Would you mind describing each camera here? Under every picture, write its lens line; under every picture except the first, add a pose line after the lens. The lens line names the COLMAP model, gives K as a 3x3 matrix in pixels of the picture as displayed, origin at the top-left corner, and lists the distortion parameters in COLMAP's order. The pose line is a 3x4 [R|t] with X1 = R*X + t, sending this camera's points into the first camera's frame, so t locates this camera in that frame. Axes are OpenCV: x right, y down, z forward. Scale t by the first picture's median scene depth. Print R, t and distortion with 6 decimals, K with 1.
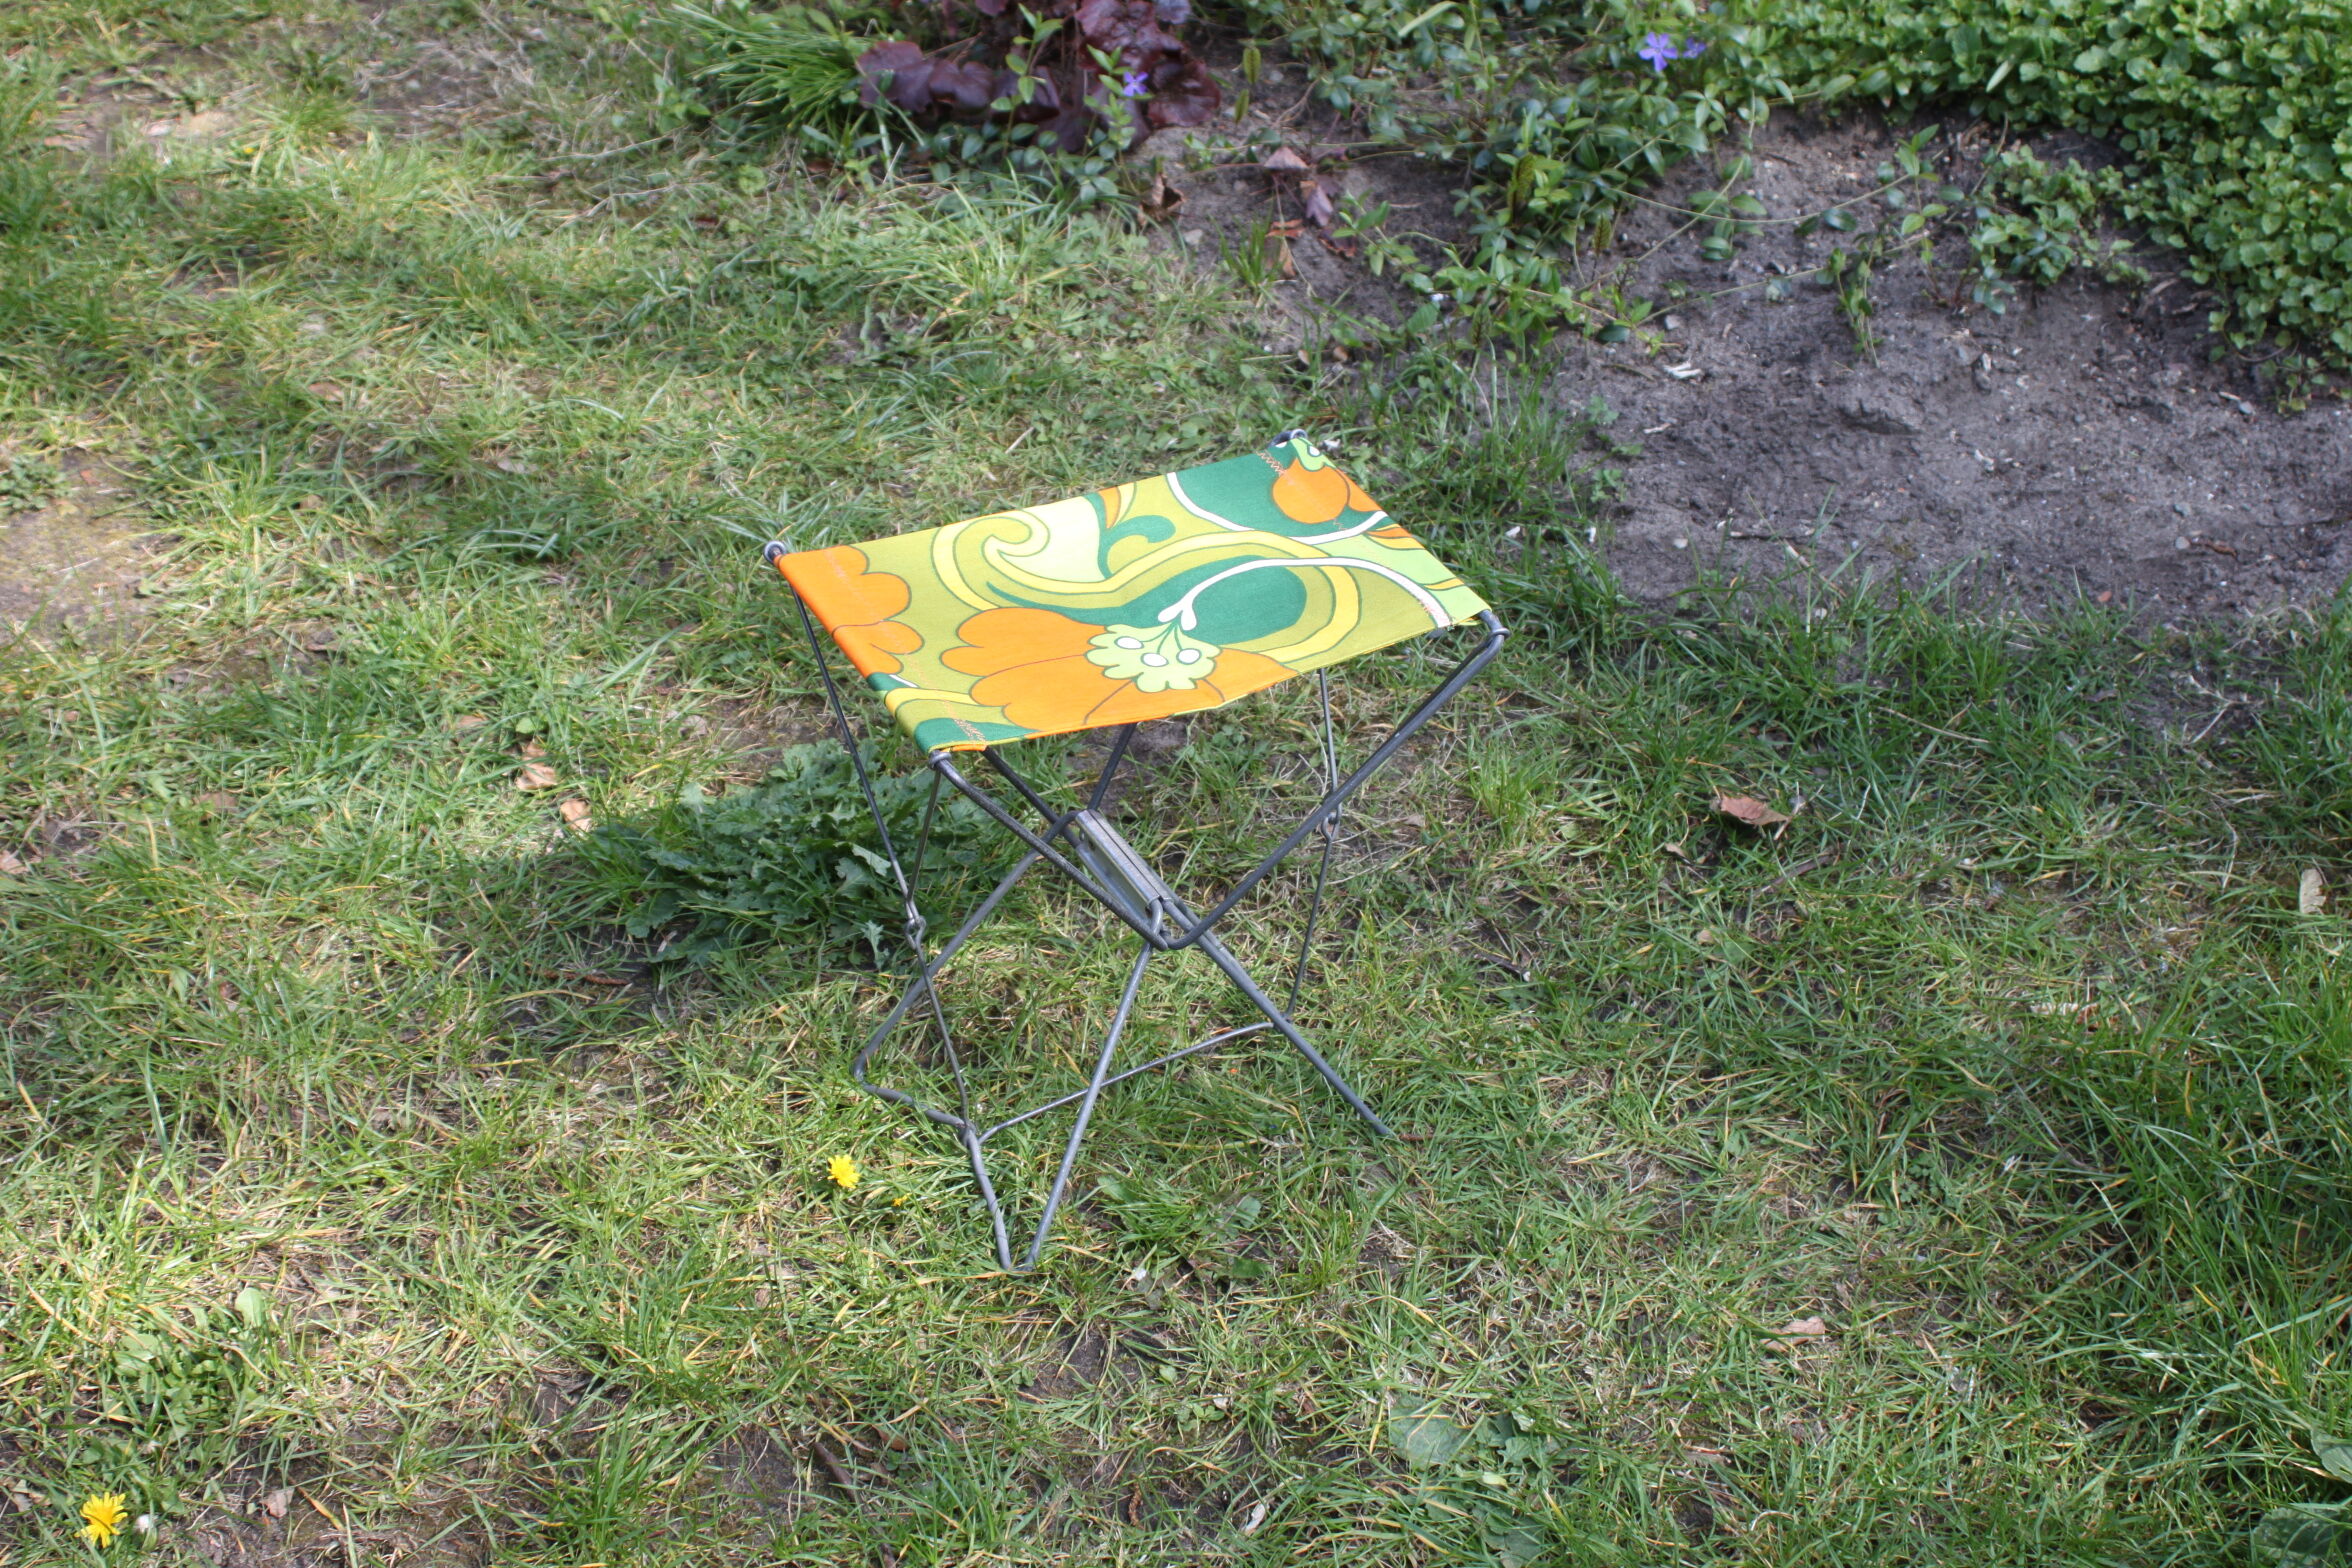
lens RADIAL K [[3440.3, 0, 1188.9], [0, 3440.3, 778.2], [0, 0, 1]] dist [-0.108353, 0.000000]
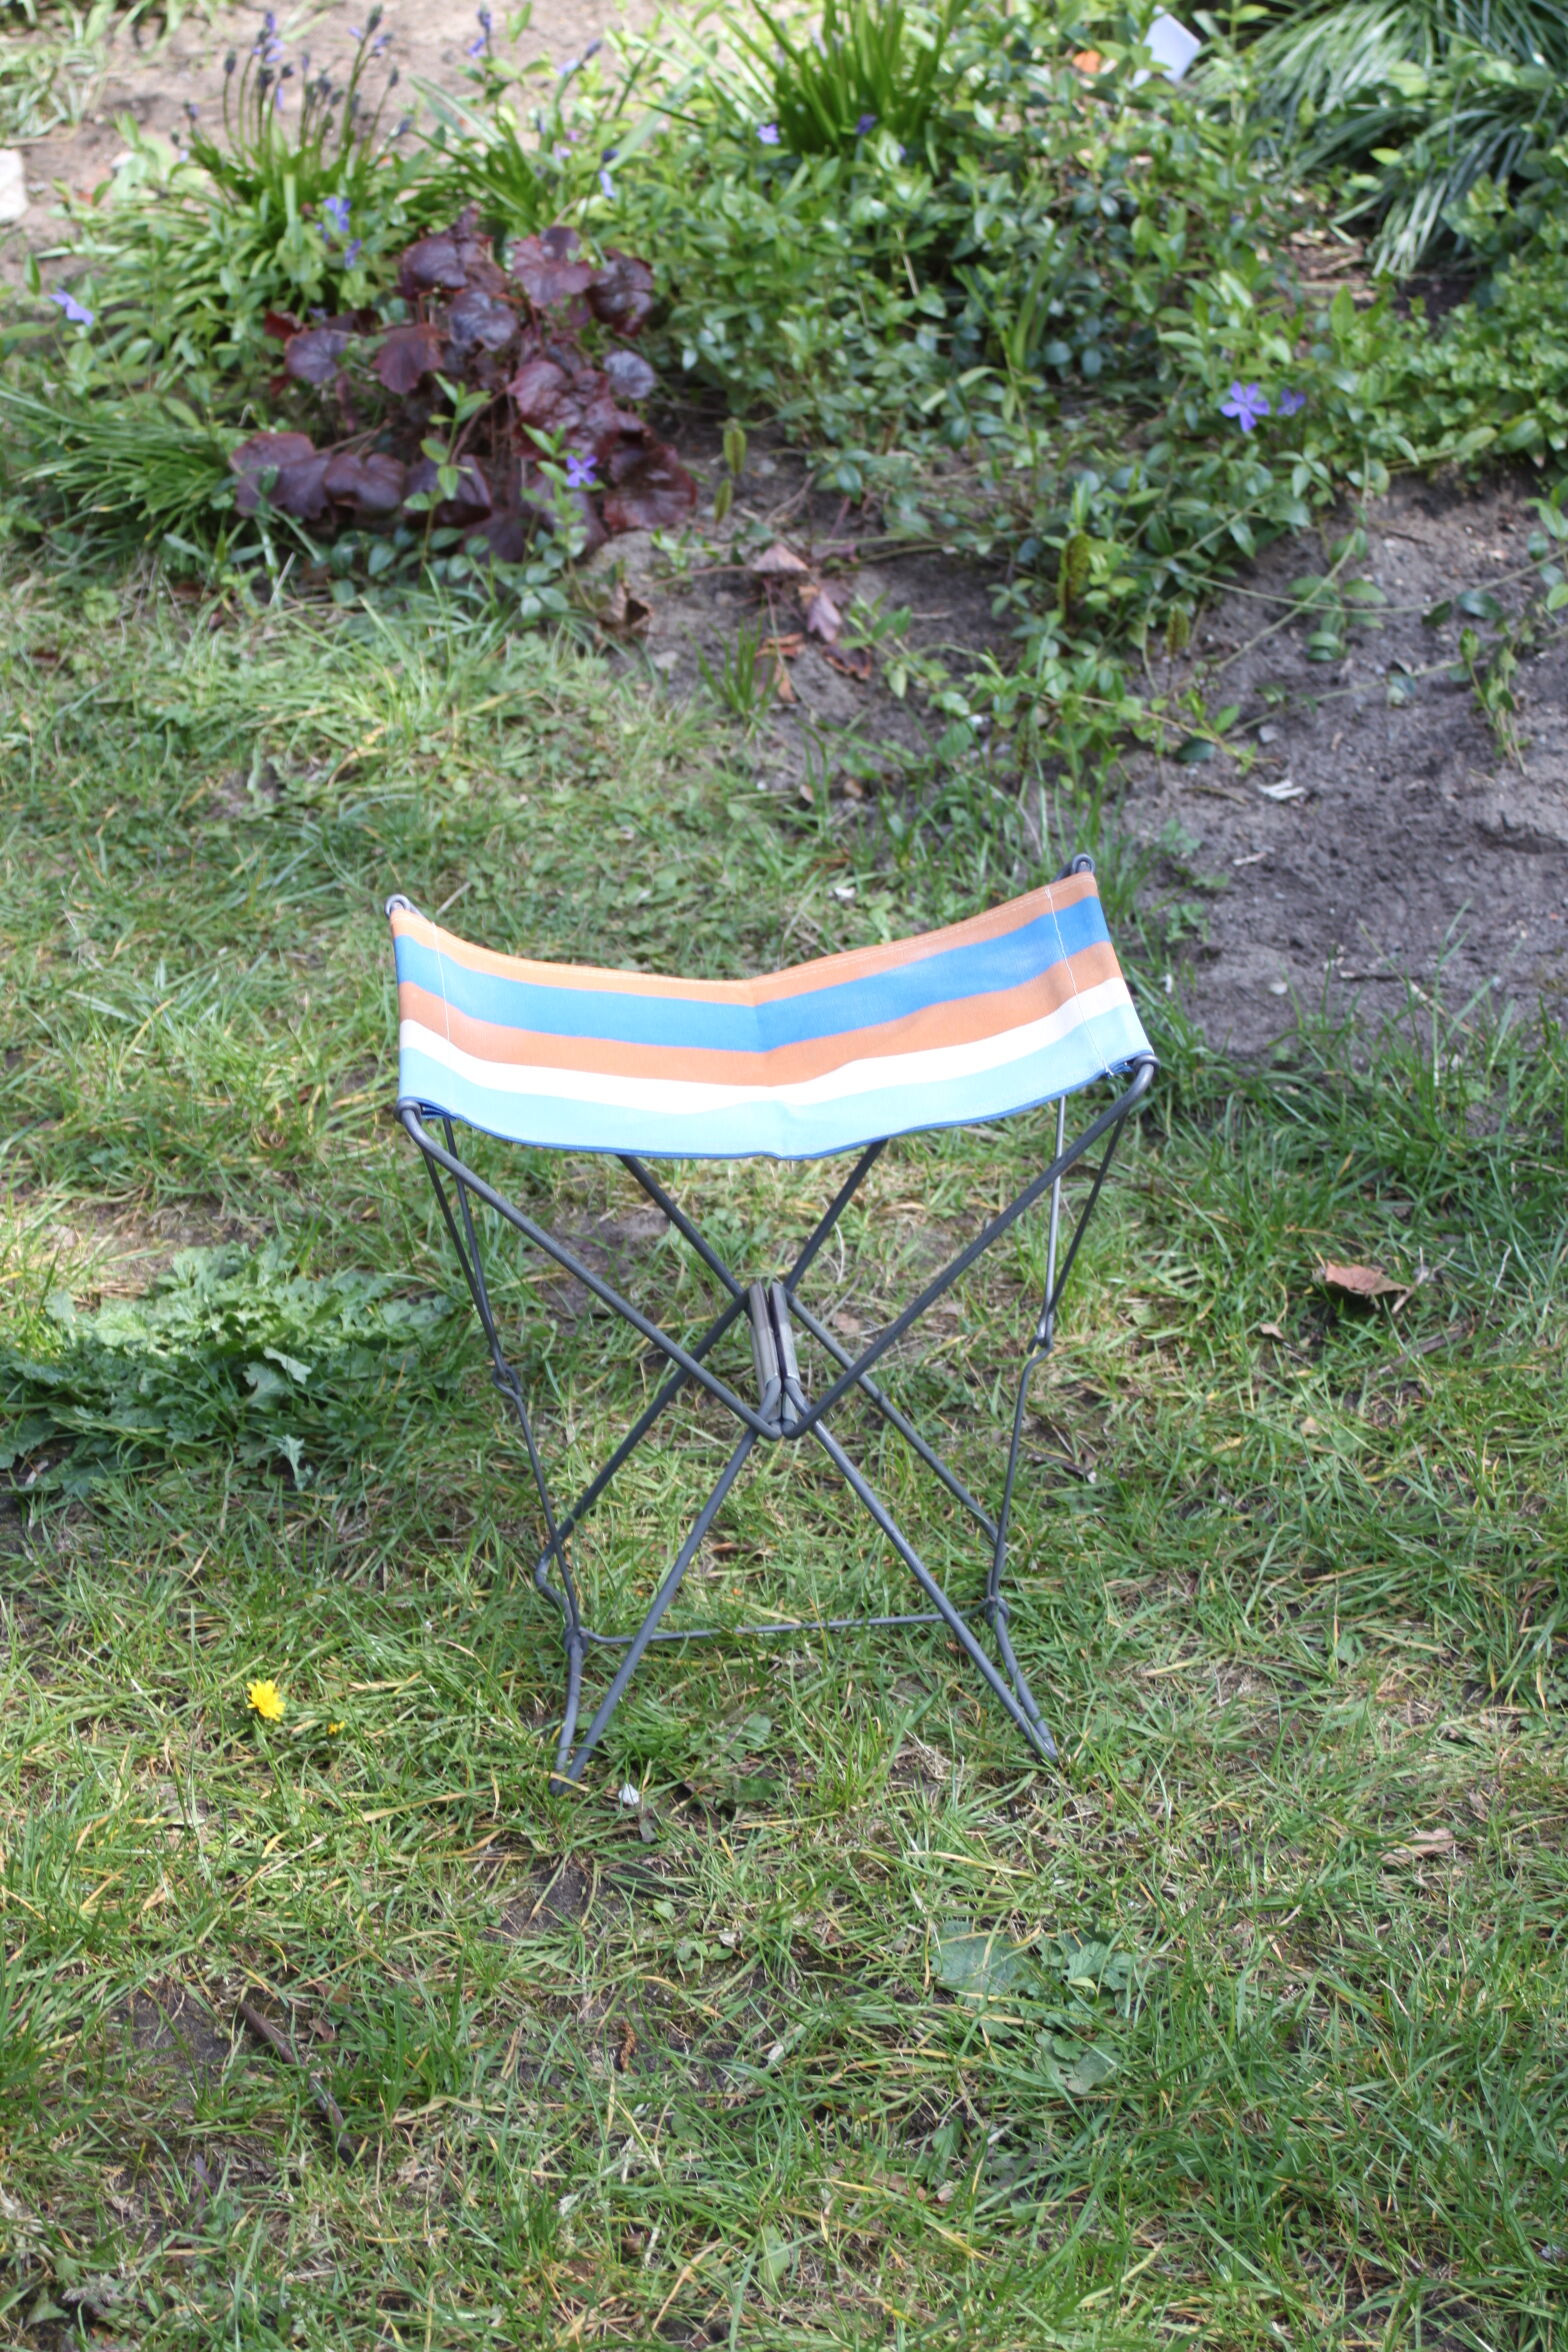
lens RADIAL K [[5200.0, 0, 765.6], [0, 5200.0, 1168.4], [0, 0, 1]] dist [0.061458, 0.000000]
pose [[0.999477, -0.029019, 0.014276, 0.004280], [0.030319, 0.994381, -0.101429, 0.092139], [-0.011252, 0.101809, 0.994740, -0.204789]]
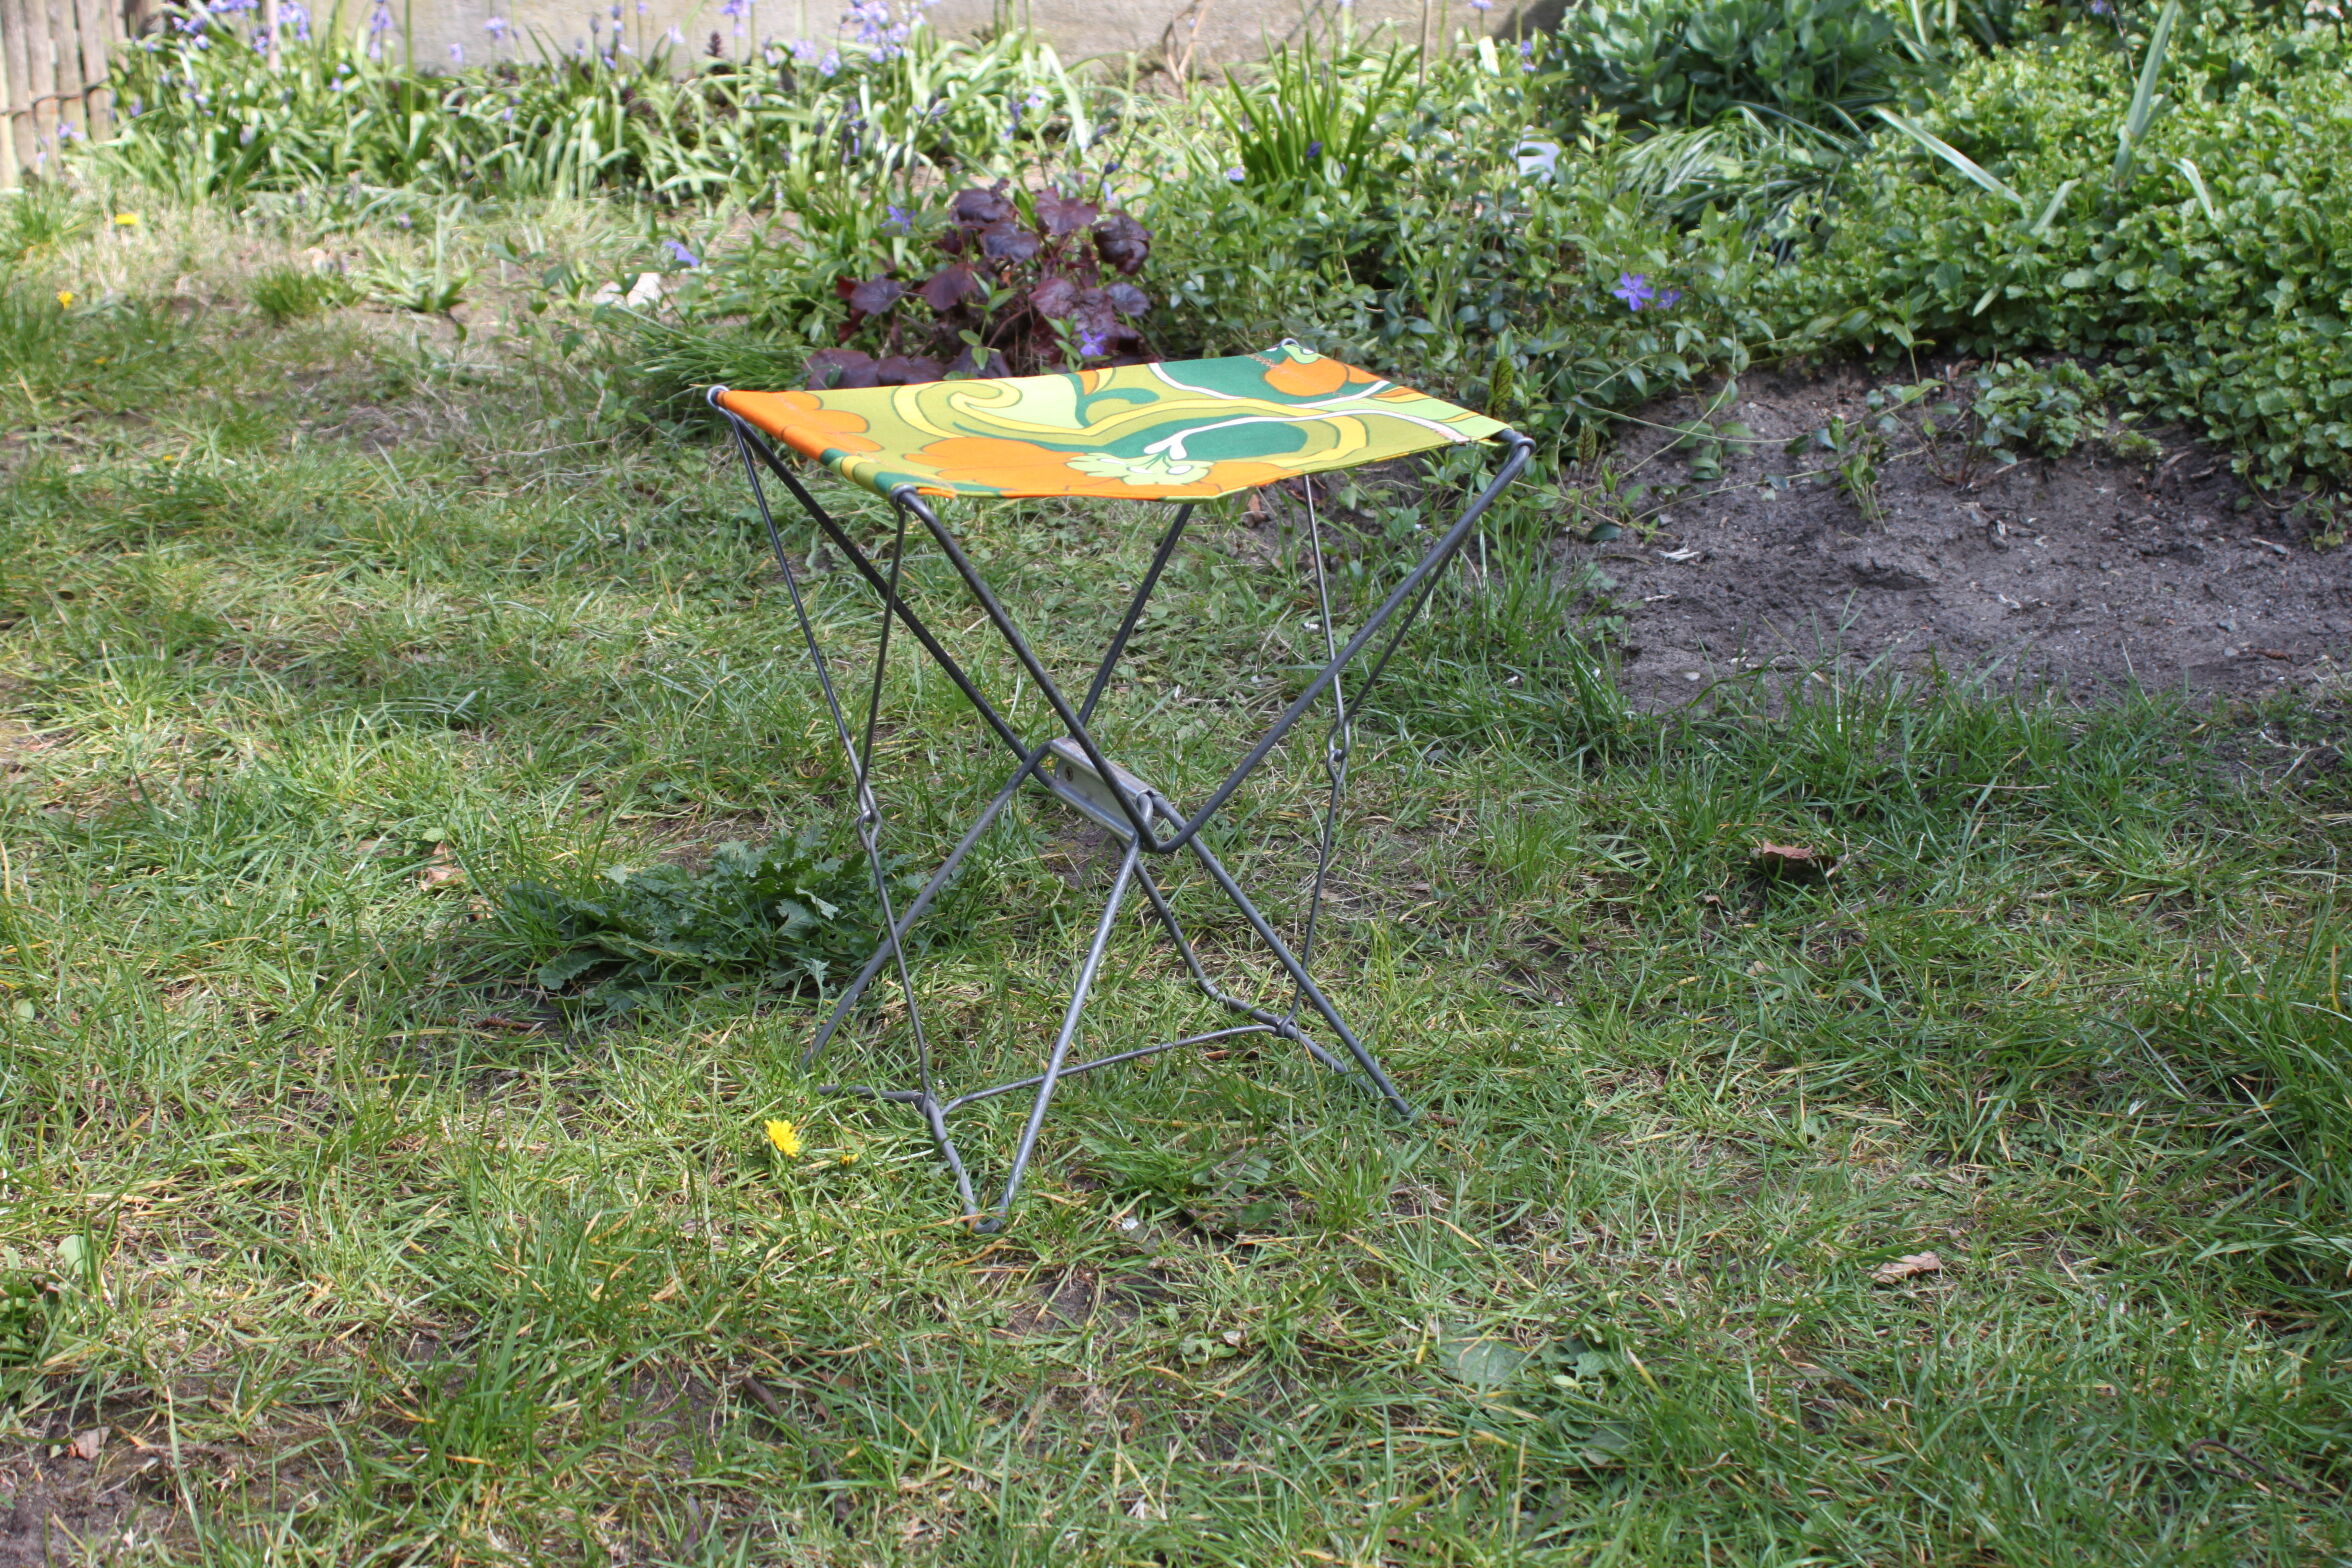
lens RADIAL K [[3440.3, 0, 1192.1], [0, 3440.3, 769.8], [0, 0, 1]] dist [-0.108353, 0.000000]
pose [[0.999651, -0.013233, 0.022865, -0.013171], [0.019098, 0.960001, -0.279344, 0.208709], [-0.018253, 0.279683, 0.959919, 0.117859]]
